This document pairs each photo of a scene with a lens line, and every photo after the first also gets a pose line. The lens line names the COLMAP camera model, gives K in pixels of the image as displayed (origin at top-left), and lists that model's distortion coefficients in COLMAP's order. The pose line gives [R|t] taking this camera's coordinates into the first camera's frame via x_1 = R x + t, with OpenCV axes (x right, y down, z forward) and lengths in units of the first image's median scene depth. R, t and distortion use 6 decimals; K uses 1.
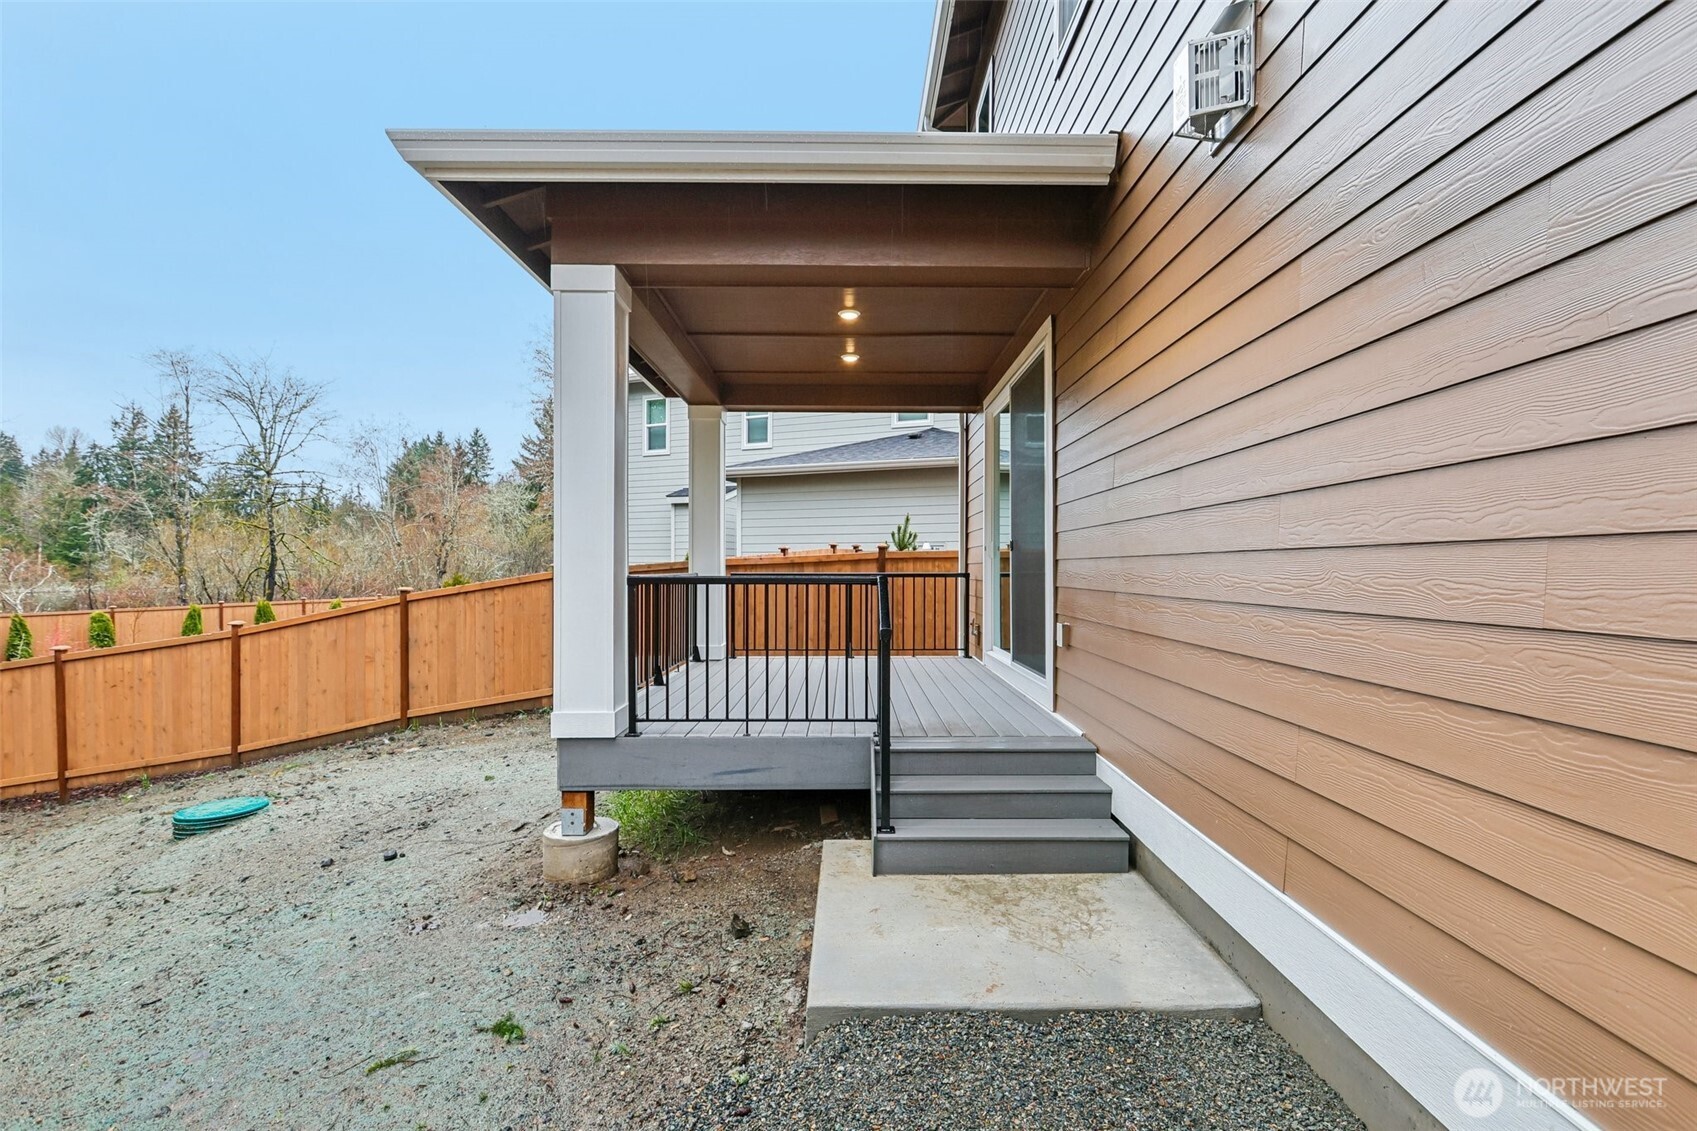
lens RADIAL K [[762.4, 0, 854.1], [0, 762.4, 571.4], [0, 0, 1]] dist [0.001207, 0.001761]
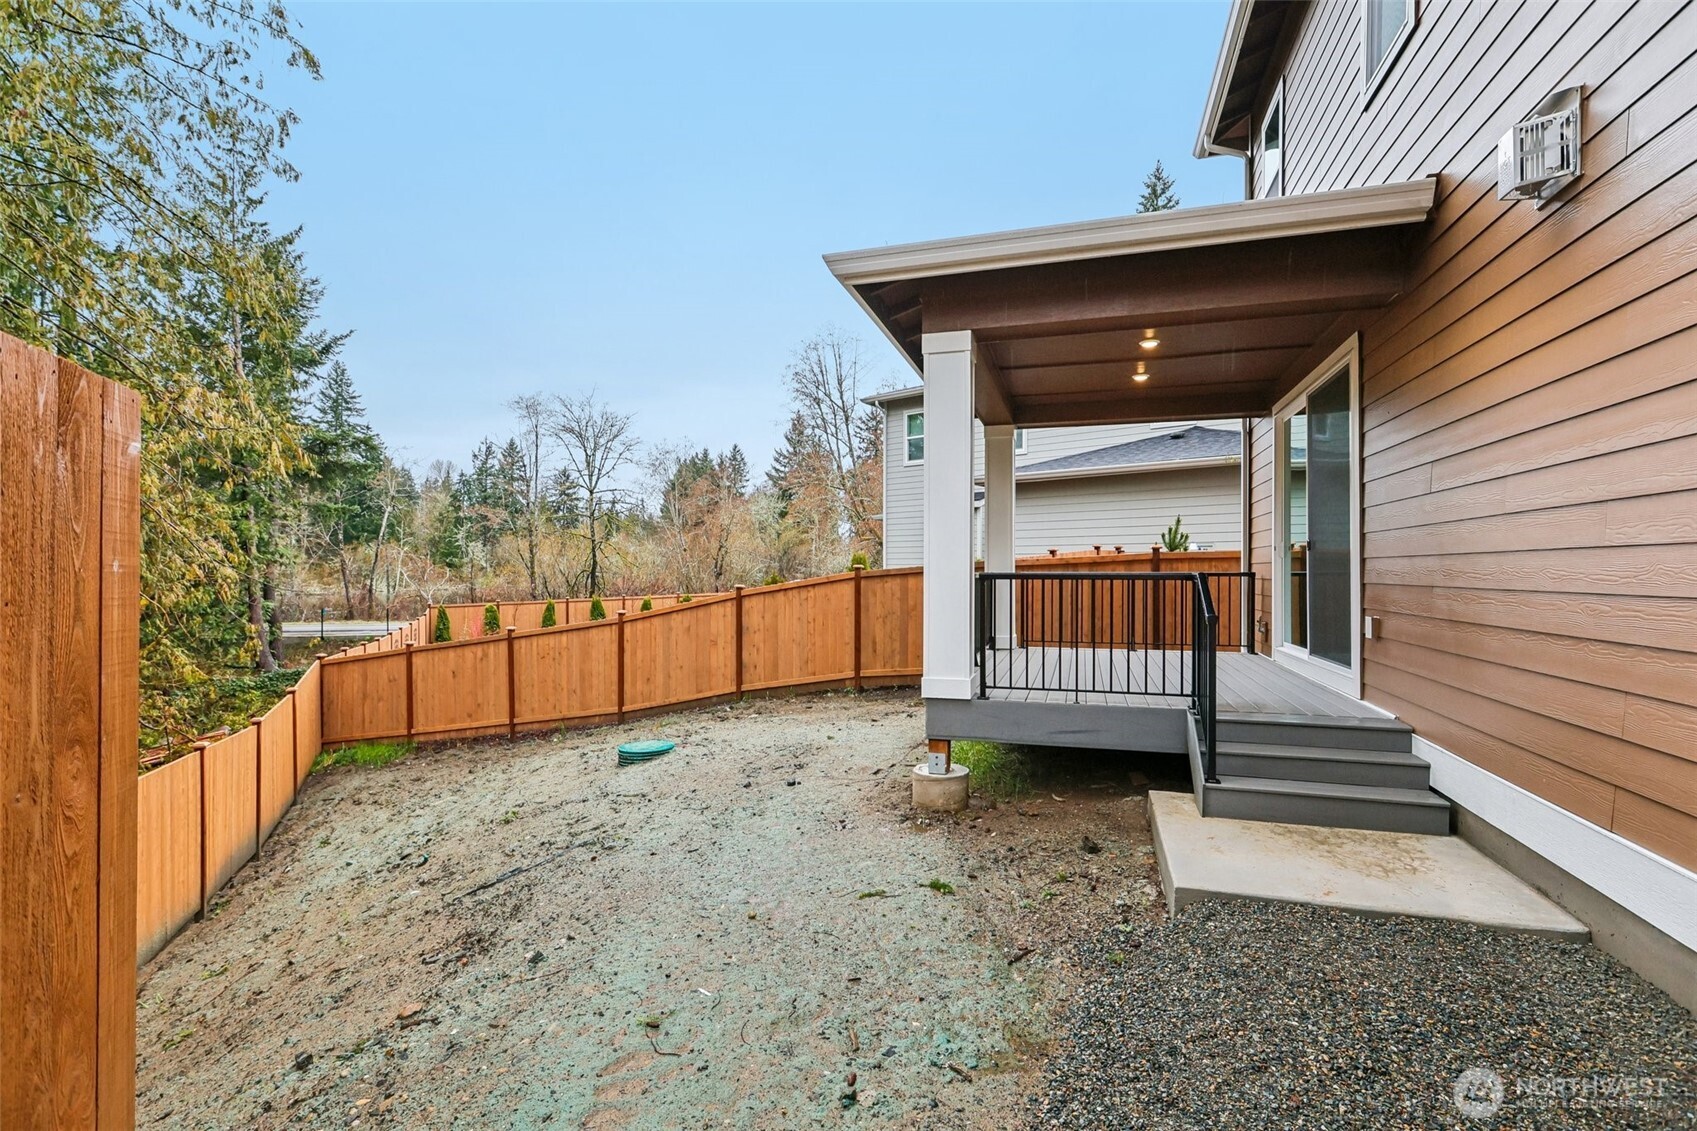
lens RADIAL K [[762.4, 0, 854.1], [0, 762.4, 571.4], [0, 0, 1]] dist [0.001207, 0.001761]
pose [[0.956349, -0.001095, -0.292225, -0.111796], [0.000184, 0.999995, -0.003143, 0.006635], [0.292227, 0.002952, 0.956344, -0.248960]]
